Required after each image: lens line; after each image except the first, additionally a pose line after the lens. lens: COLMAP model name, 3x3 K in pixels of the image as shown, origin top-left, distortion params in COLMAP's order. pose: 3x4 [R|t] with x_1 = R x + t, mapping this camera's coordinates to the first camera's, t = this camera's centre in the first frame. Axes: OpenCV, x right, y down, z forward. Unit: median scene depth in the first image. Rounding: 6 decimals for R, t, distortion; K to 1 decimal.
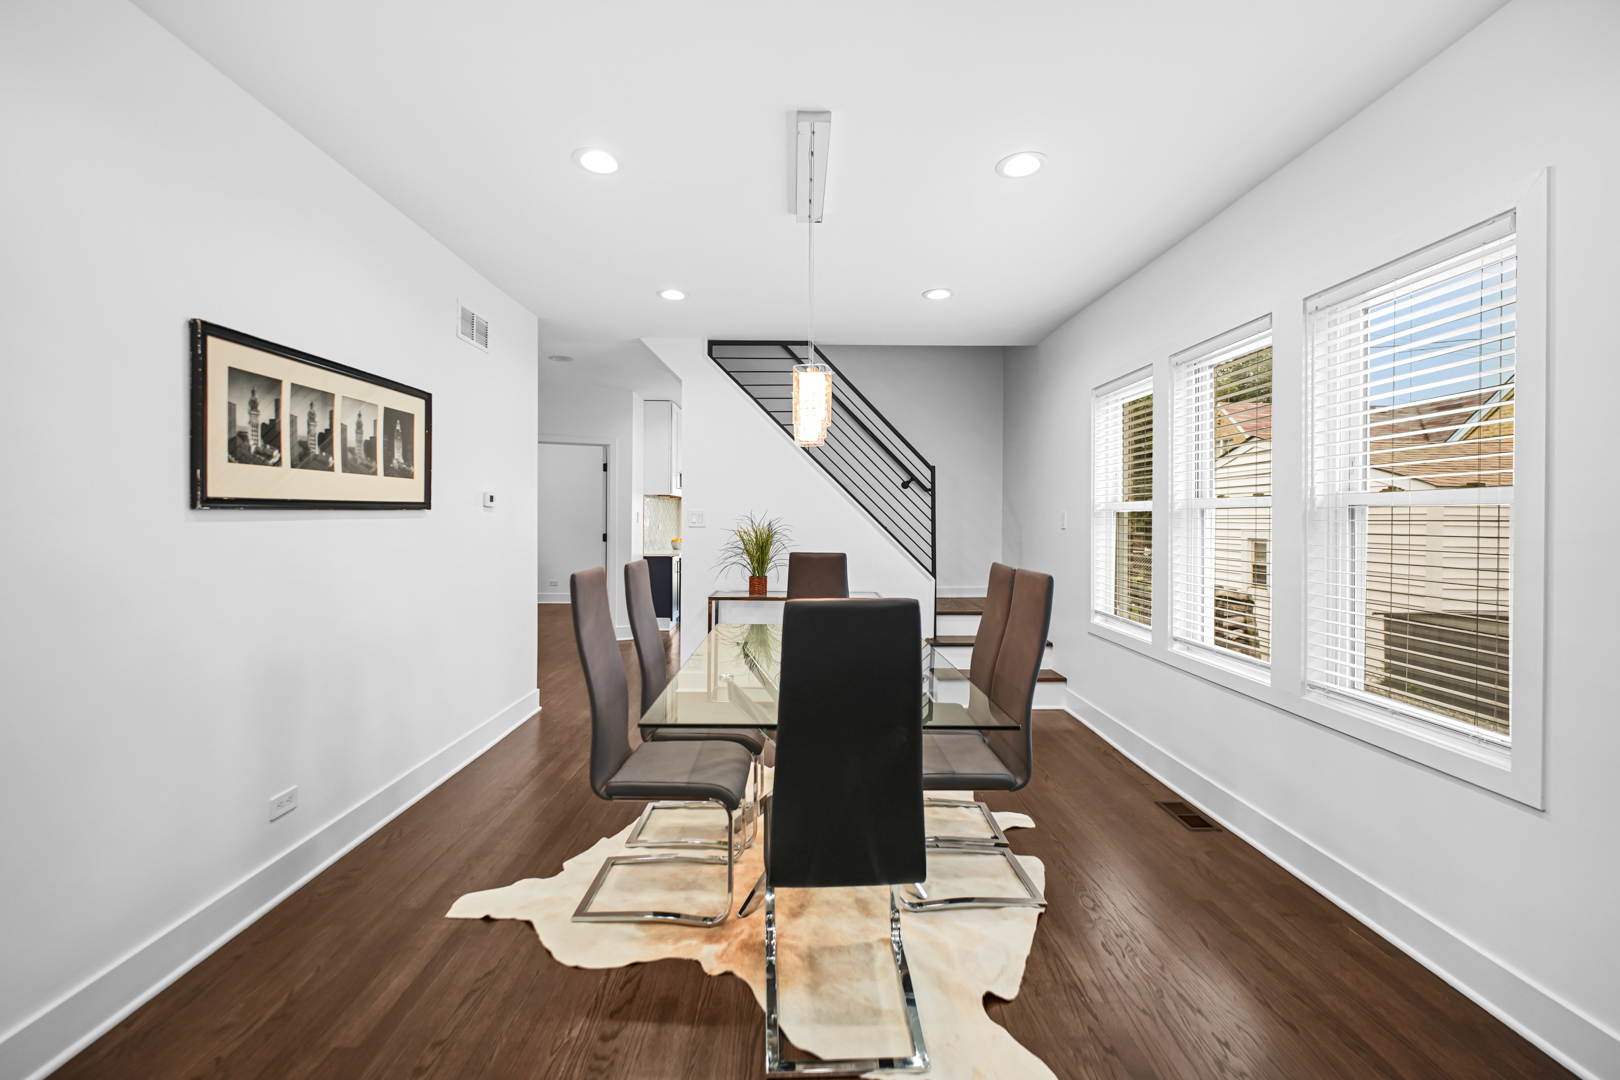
lens RADIAL K [[661.1, 0, 806.2], [0, 661.1, 523.6], [0, 0, 1]] dist [0.000717, -0.000094]
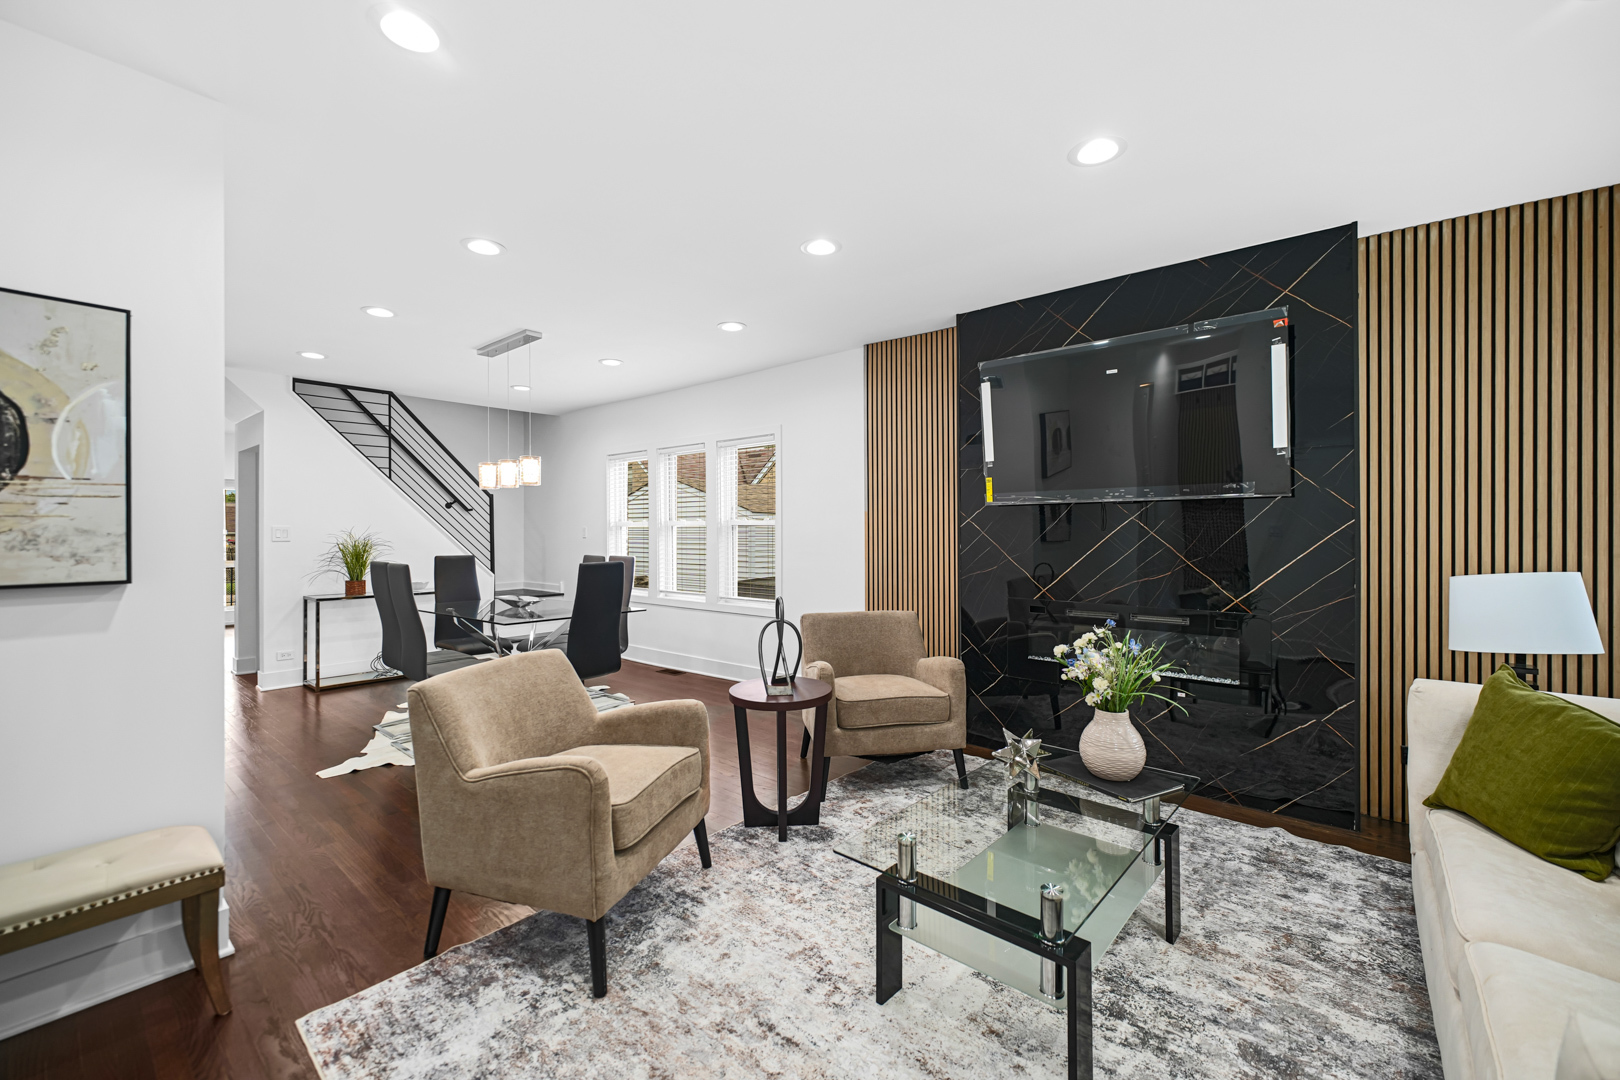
lens RADIAL K [[658.4, 0, 810.6], [0, 658.4, 532.6], [0, 0, 1]] dist [-0.000030, -0.000114]
pose [[0.655239, -0.008266, 0.755376, -0.838637], [0.012431, 0.999923, 0.000160, 0.004102], [-0.755319, 0.009285, 0.655291, -0.836048]]
